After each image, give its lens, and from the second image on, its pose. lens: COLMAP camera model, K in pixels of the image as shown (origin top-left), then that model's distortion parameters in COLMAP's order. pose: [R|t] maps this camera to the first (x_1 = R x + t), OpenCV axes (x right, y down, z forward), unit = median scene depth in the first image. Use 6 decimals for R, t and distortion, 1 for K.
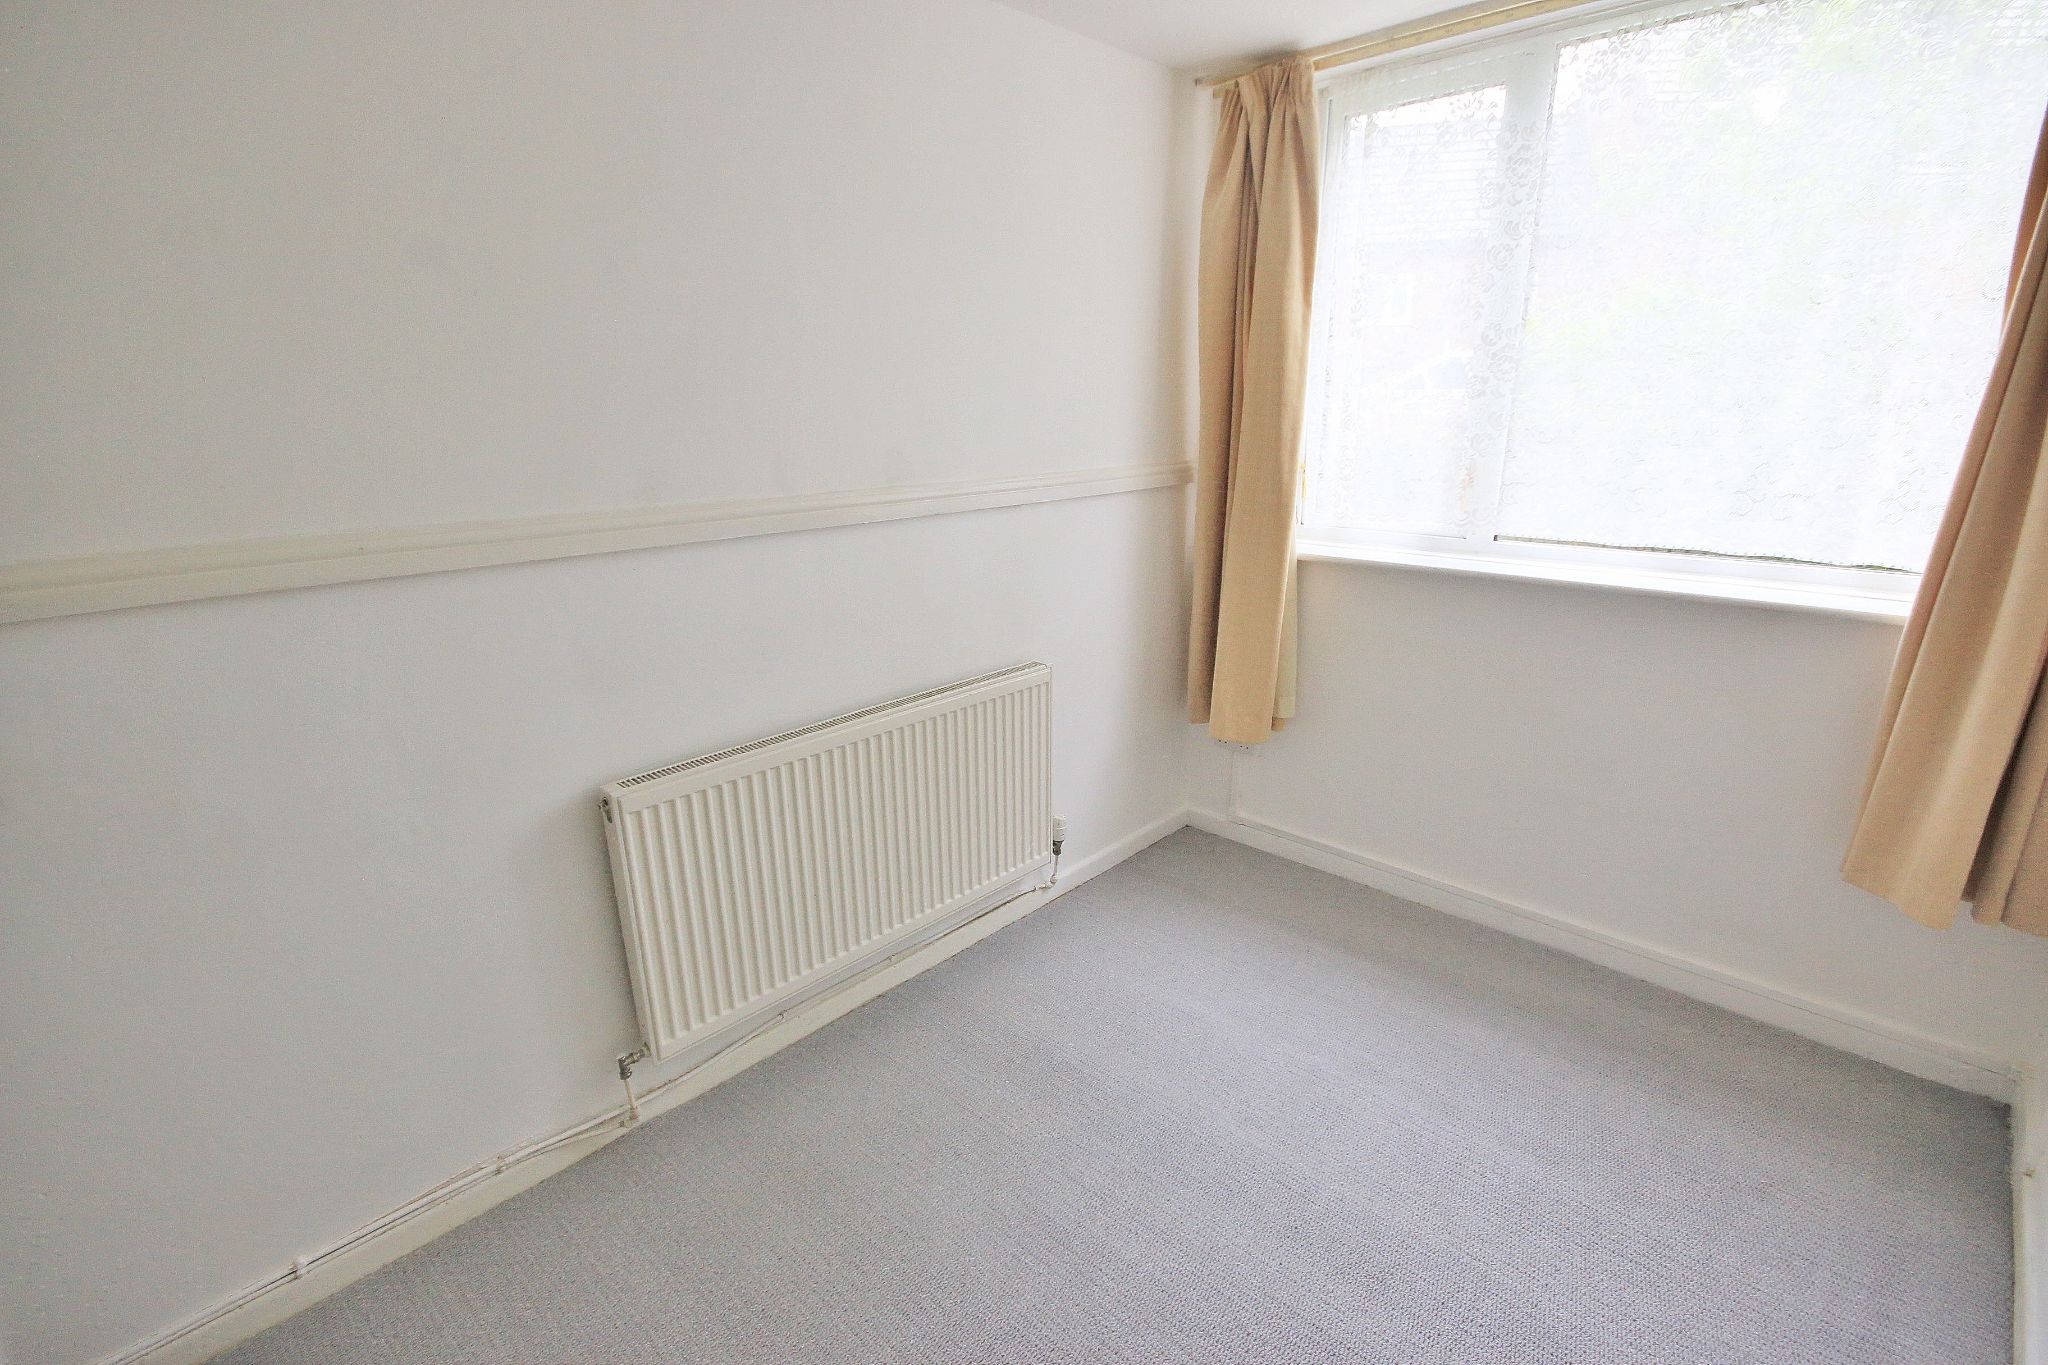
lens RADIAL K [[937.3, 0, 1020.5], [0, 937.3, 699.7], [0, 0, 1]] dist [0.001615, 0.000434]
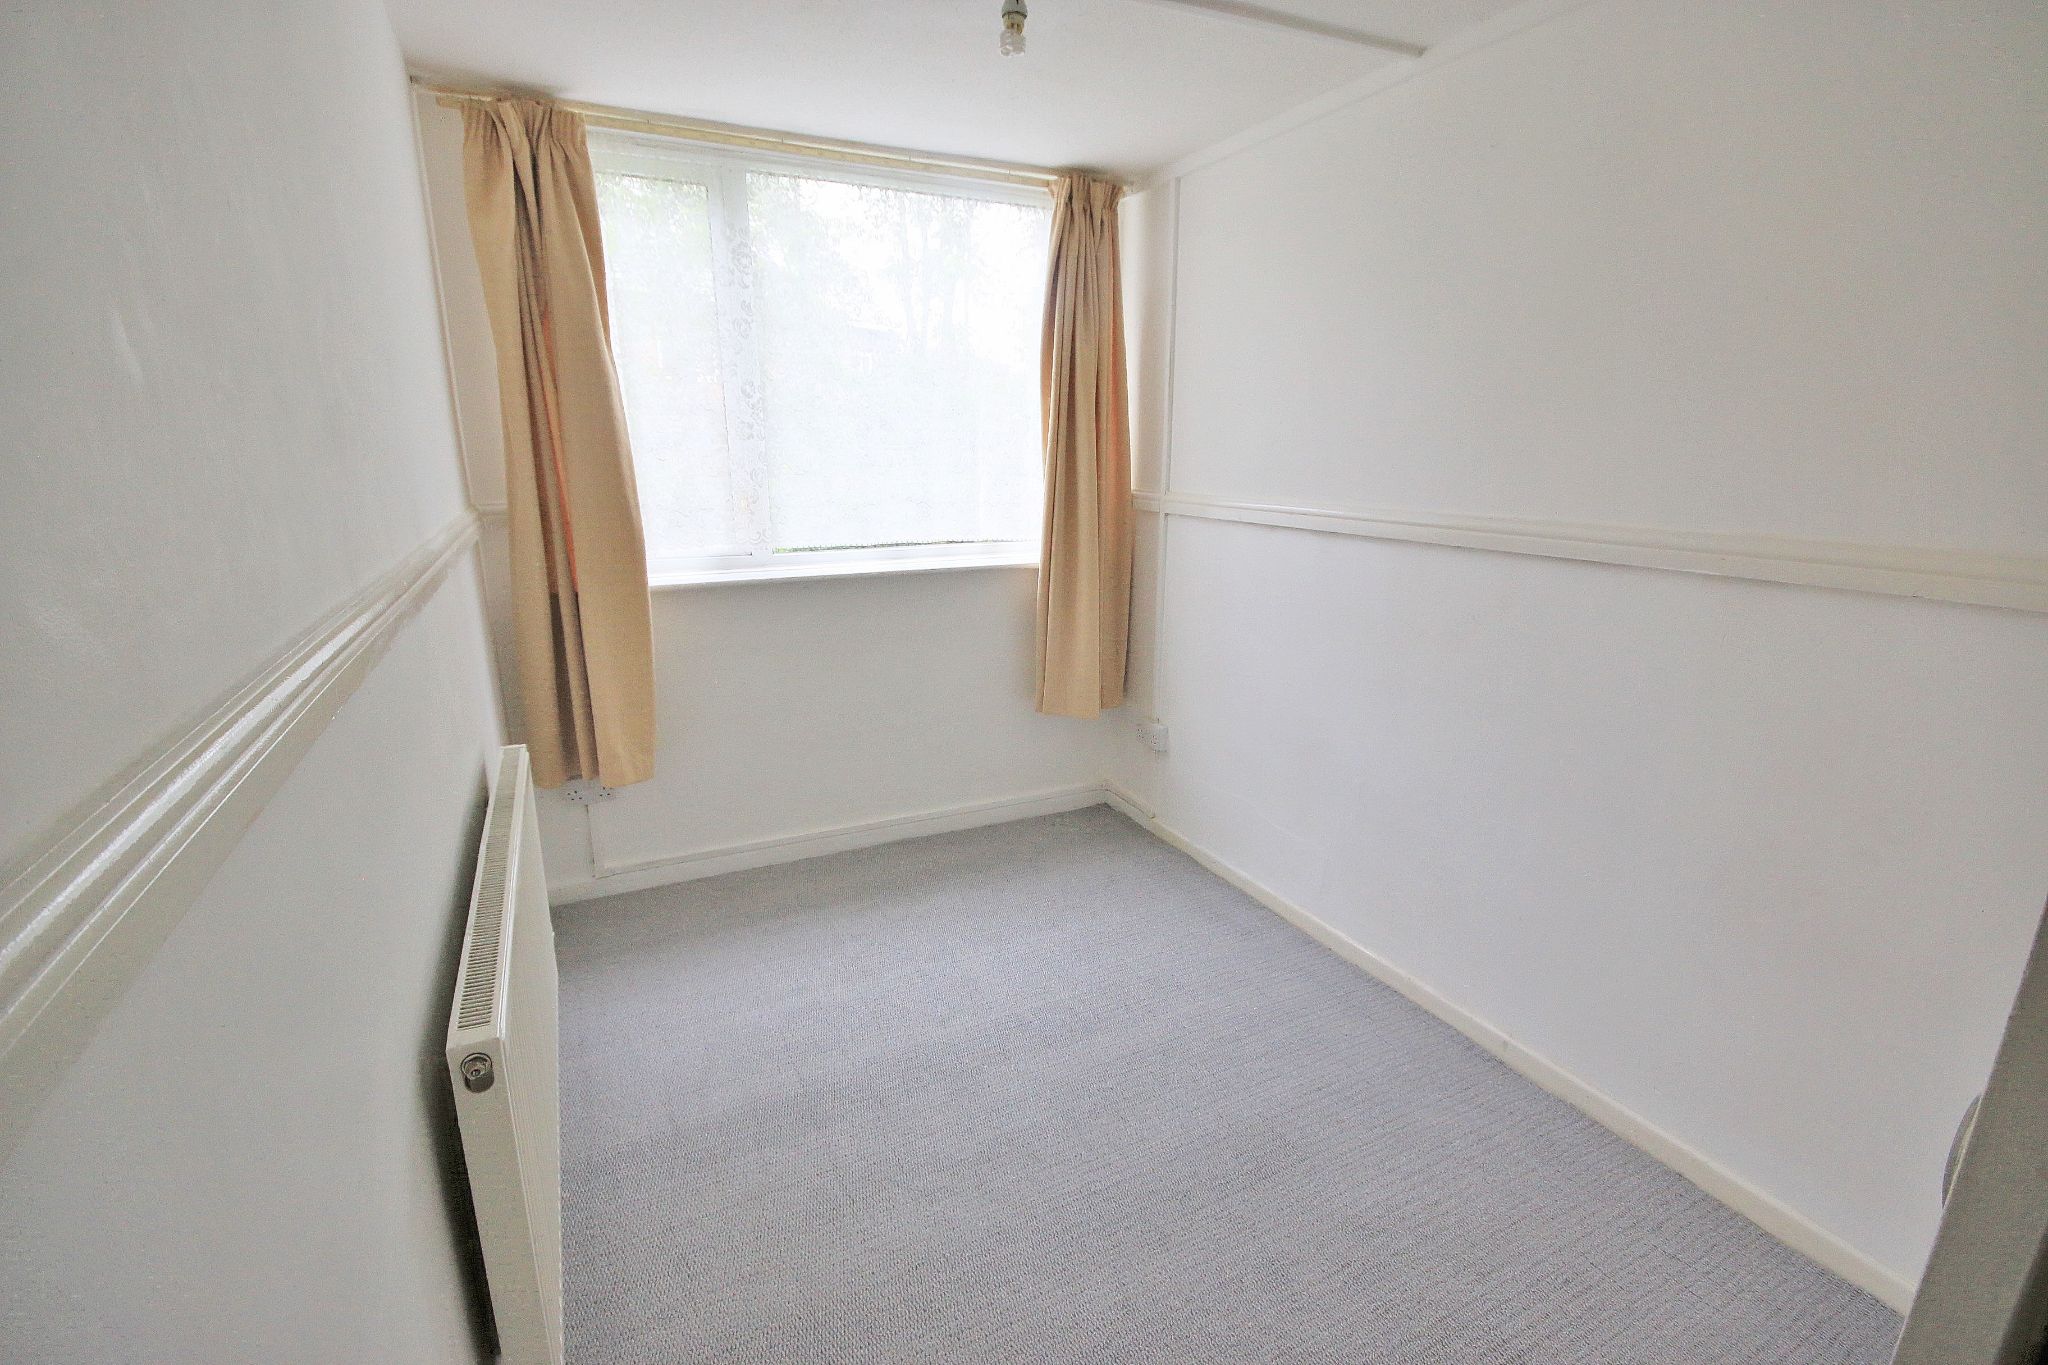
lens RADIAL K [[937.3, 0, 1020.5], [0, 937.3, 699.7], [0, 0, 1]] dist [0.001615, 0.000434]
pose [[0.345617, -0.233096, 0.908964, -0.587841], [0.276484, 0.950952, 0.138736, -0.072493], [-0.896719, 0.203364, 0.393112, 0.275703]]
